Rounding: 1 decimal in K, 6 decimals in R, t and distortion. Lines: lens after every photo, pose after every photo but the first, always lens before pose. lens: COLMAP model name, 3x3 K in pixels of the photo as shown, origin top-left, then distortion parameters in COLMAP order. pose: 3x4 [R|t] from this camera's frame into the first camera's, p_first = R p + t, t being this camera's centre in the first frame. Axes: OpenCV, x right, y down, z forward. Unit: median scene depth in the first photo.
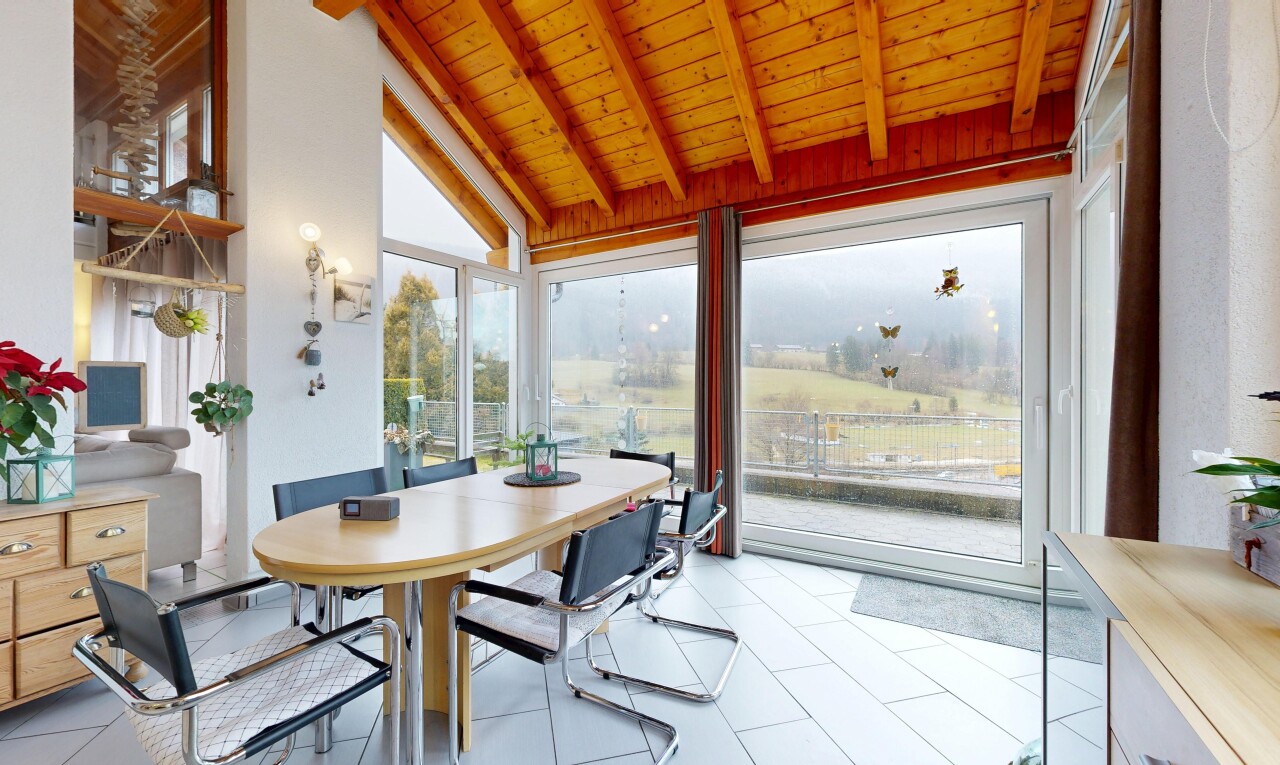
lens RADIAL K [[500.6, 0, 638.9], [0, 500.6, 386.6], [0, 0, 1]] dist [0.000636, -0.000091]
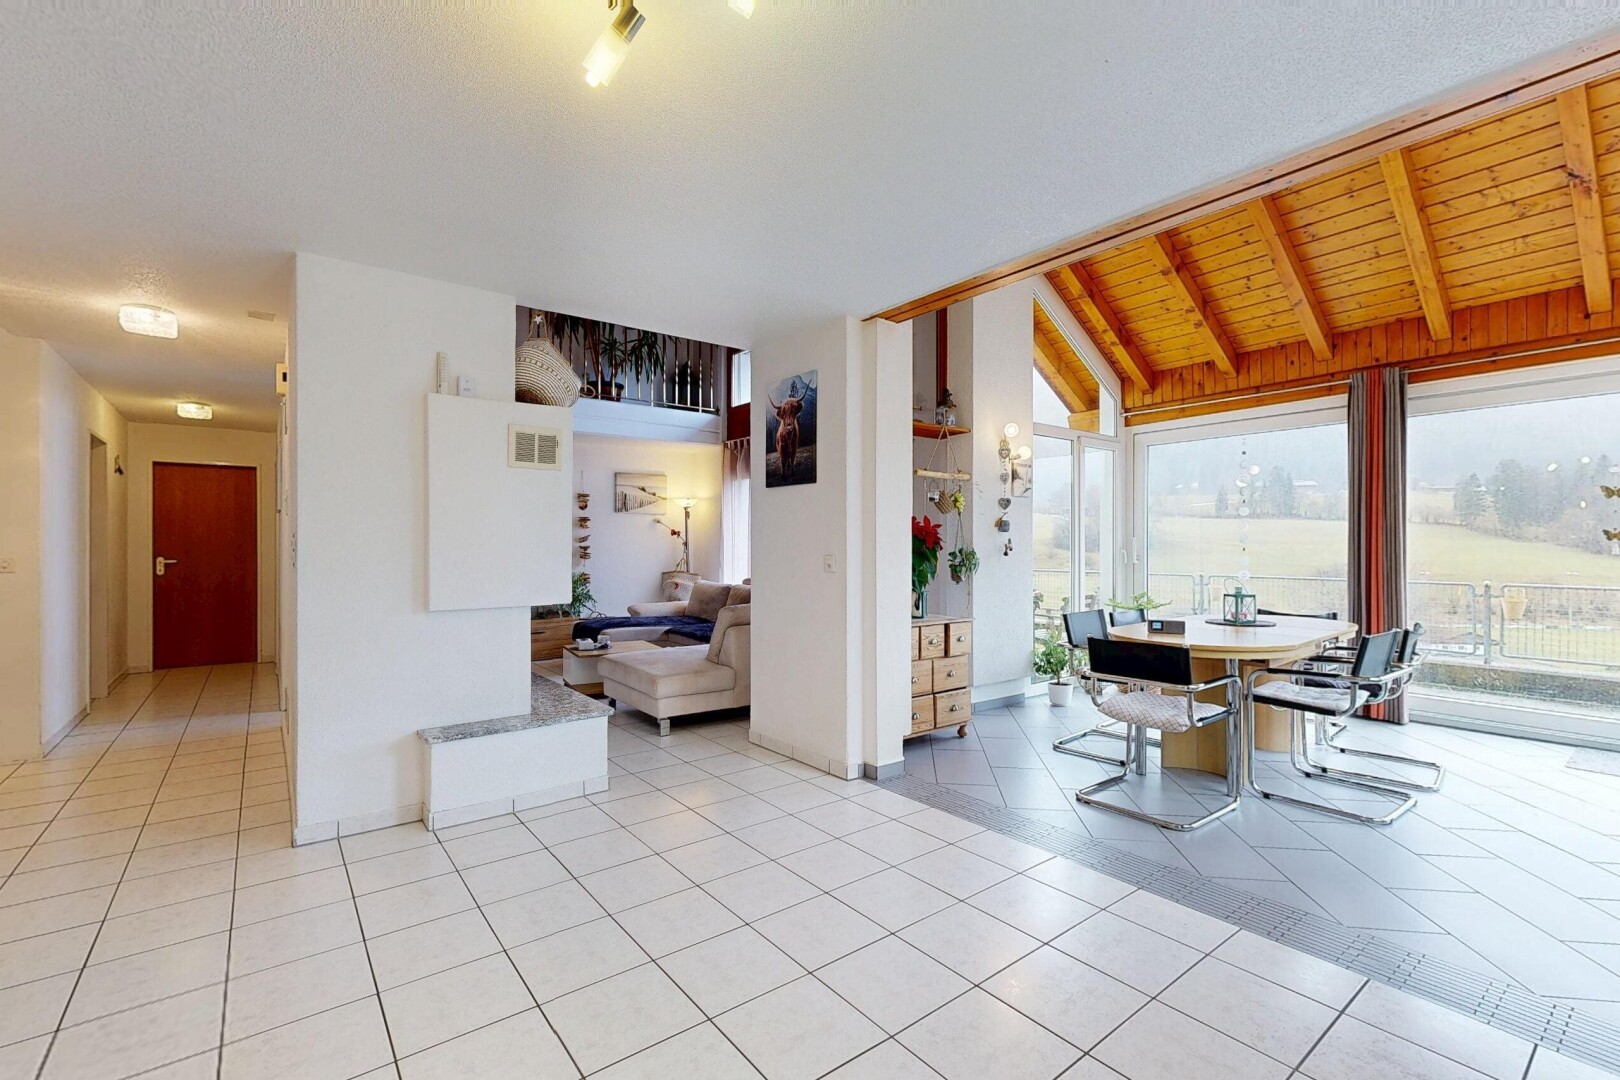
lens RADIAL K [[705.1, 0, 804.9], [0, 705.1, 545.0], [0, 0, 1]] dist [-0.001291, -0.000024]
pose [[0.926370, 0.000467, -0.376615, -0.366117], [-0.003251, 0.999972, -0.006758, 0.003558], [0.376601, 0.007485, 0.926345, -0.708666]]
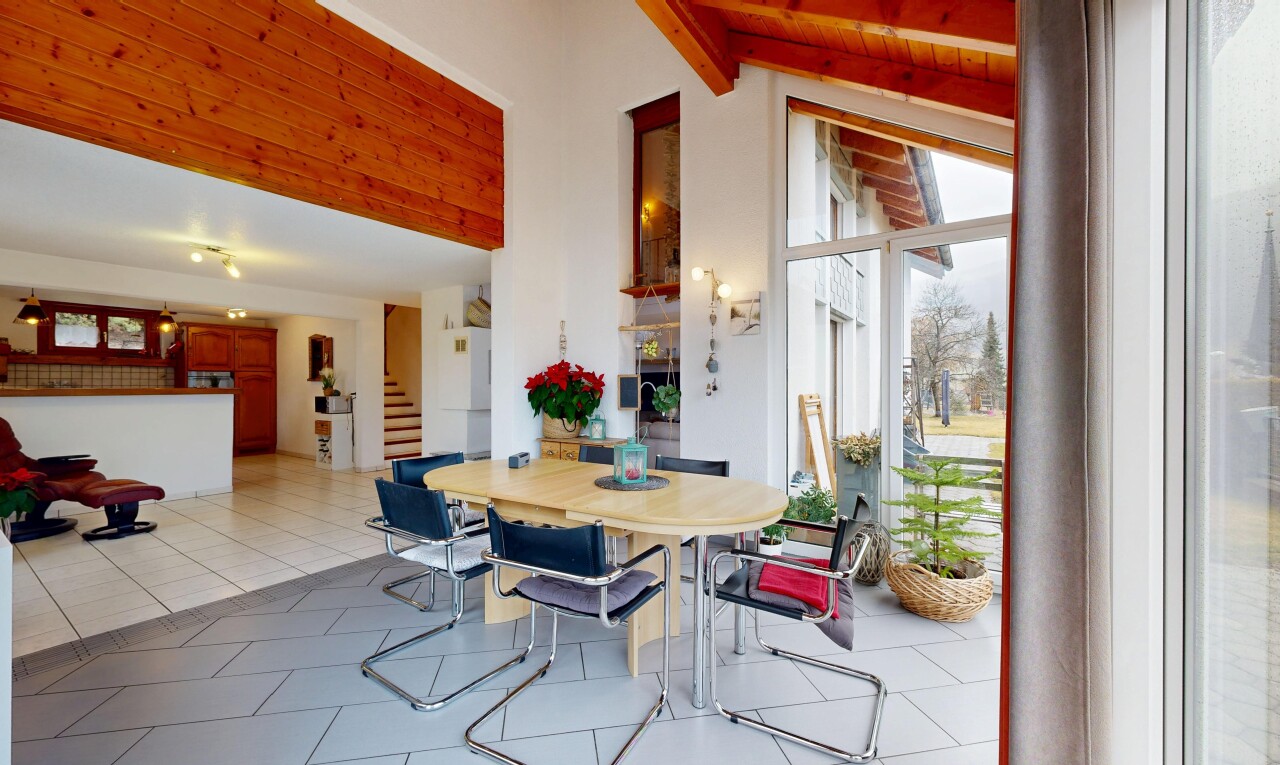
lens RADIAL K [[500.6, 0, 637.2], [0, 500.6, 380.8], [0, 0, 1]] dist [0.000636, -0.000091]
pose [[-0.057150, -0.001860, -0.998364, 0.552703], [-0.001414, 0.999997, -0.001782, -0.014539], [0.998365, 0.001310, -0.057152, 0.723242]]
